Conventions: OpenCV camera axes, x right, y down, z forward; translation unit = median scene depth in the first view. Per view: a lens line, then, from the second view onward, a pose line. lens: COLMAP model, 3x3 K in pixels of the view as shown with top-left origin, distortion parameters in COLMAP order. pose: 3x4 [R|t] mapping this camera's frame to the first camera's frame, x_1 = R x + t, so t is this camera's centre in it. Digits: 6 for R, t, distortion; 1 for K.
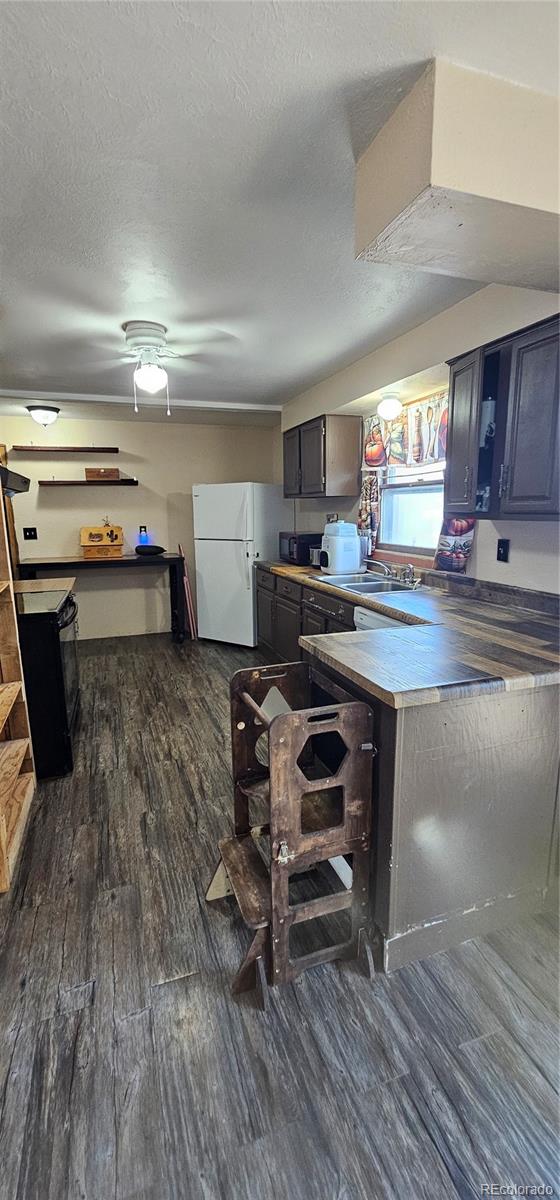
lens RADIAL K [[491.1, 0, 276.4], [0, 491.1, 603.8], [0, 0, 1]] dist [-0.002007, 0.000062]
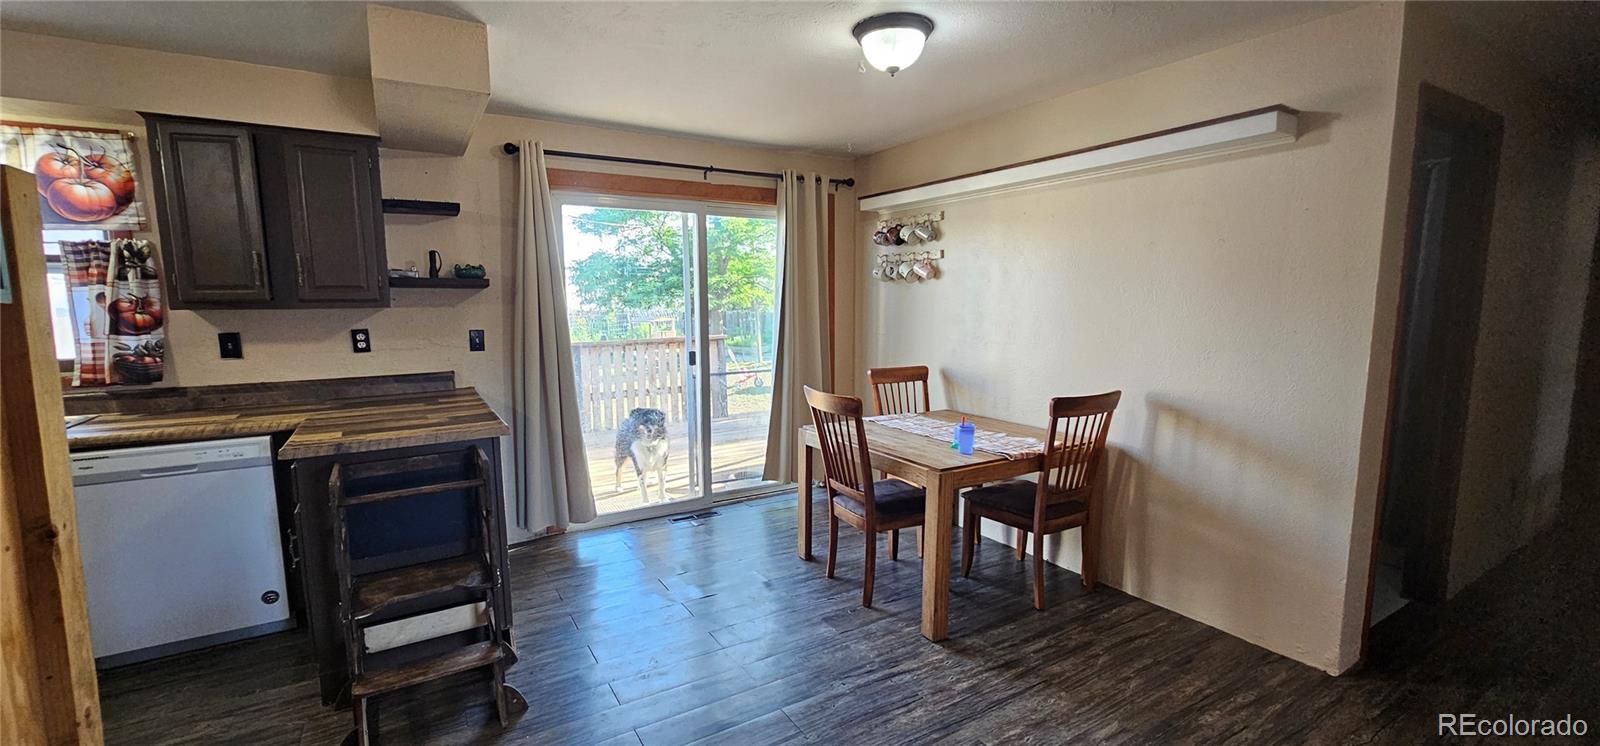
lens RADIAL K [[654.8, 0, 799.1], [0, 654.8, 377.2], [0, 0, 1]] dist [-0.002007, 0.000062]
pose [[-0.206502, -0.107864, 0.972483, -0.792475], [0.194429, 0.969561, 0.148826, -0.028814], [-0.958934, 0.219811, -0.179244, 0.235956]]
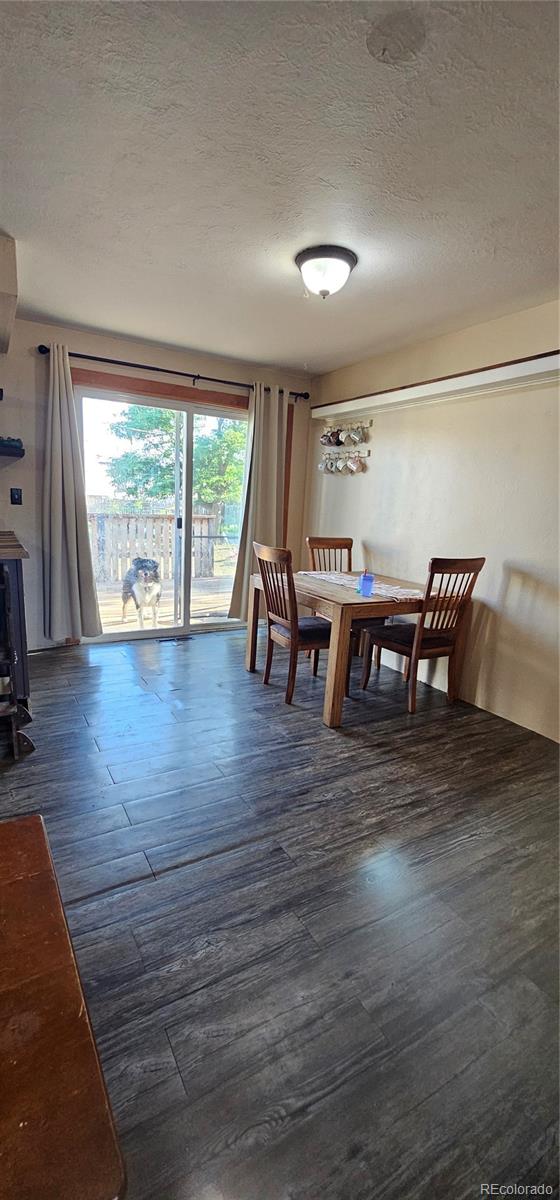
lens RADIAL K [[491.1, 0, 276.4], [0, 491.1, 603.8], [0, 0, 1]] dist [-0.002007, 0.000062]
pose [[-0.186879, -0.199764, 0.961858, -0.838482], [0.137774, 0.964101, 0.226997, 0.044914], [-0.972674, 0.174940, -0.152648, 0.173356]]
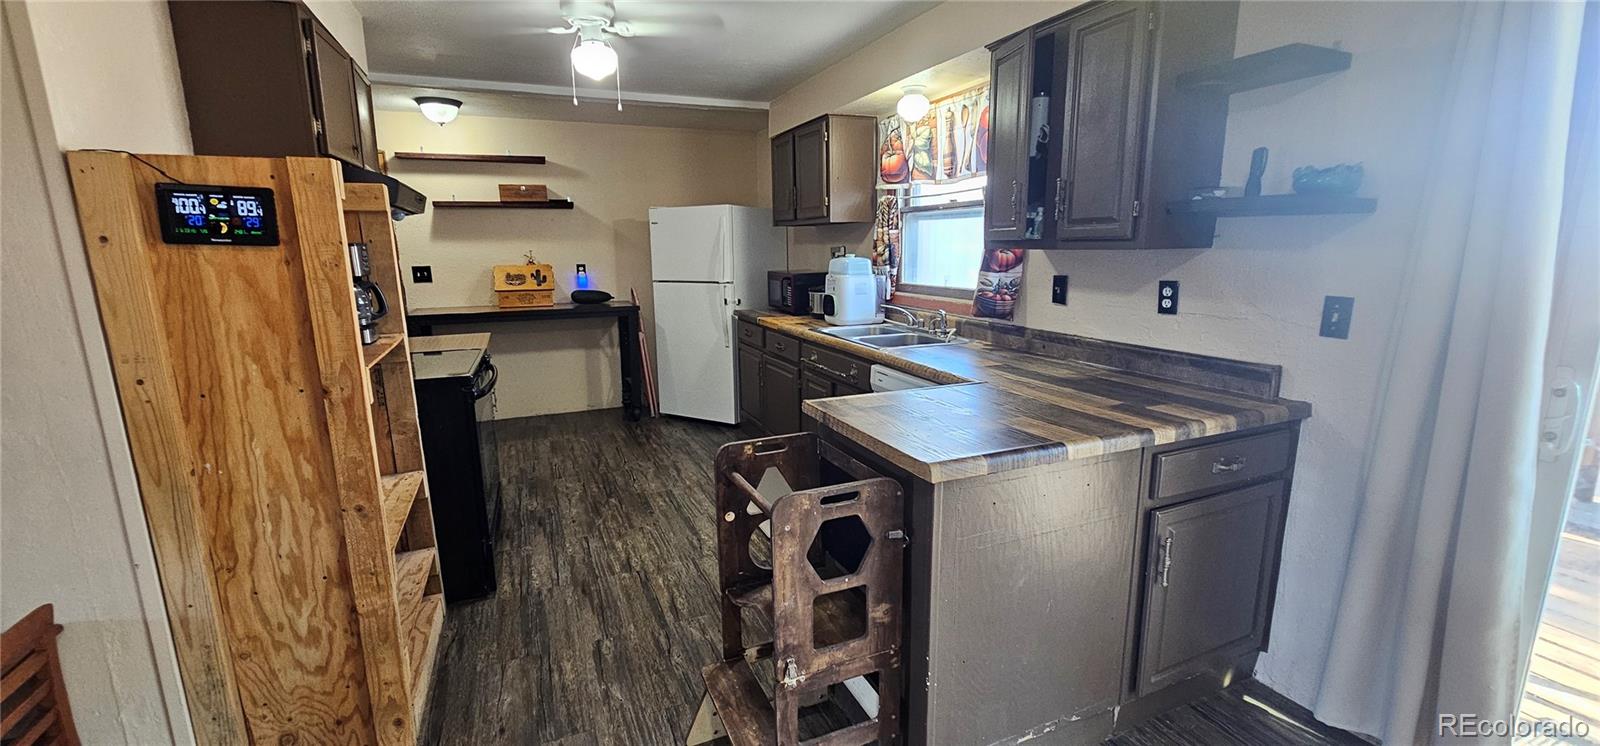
lens RADIAL K [[659.7, 0, 802.0], [0, 659.7, 379.1], [0, 0, 1]] dist [0.000722, 0.000222]
pose [[0.997728, -0.011341, 0.066408, -0.017625], [0.010794, 0.999905, 0.008584, 0.018317], [-0.066499, -0.007847, 0.997756, -0.020301]]
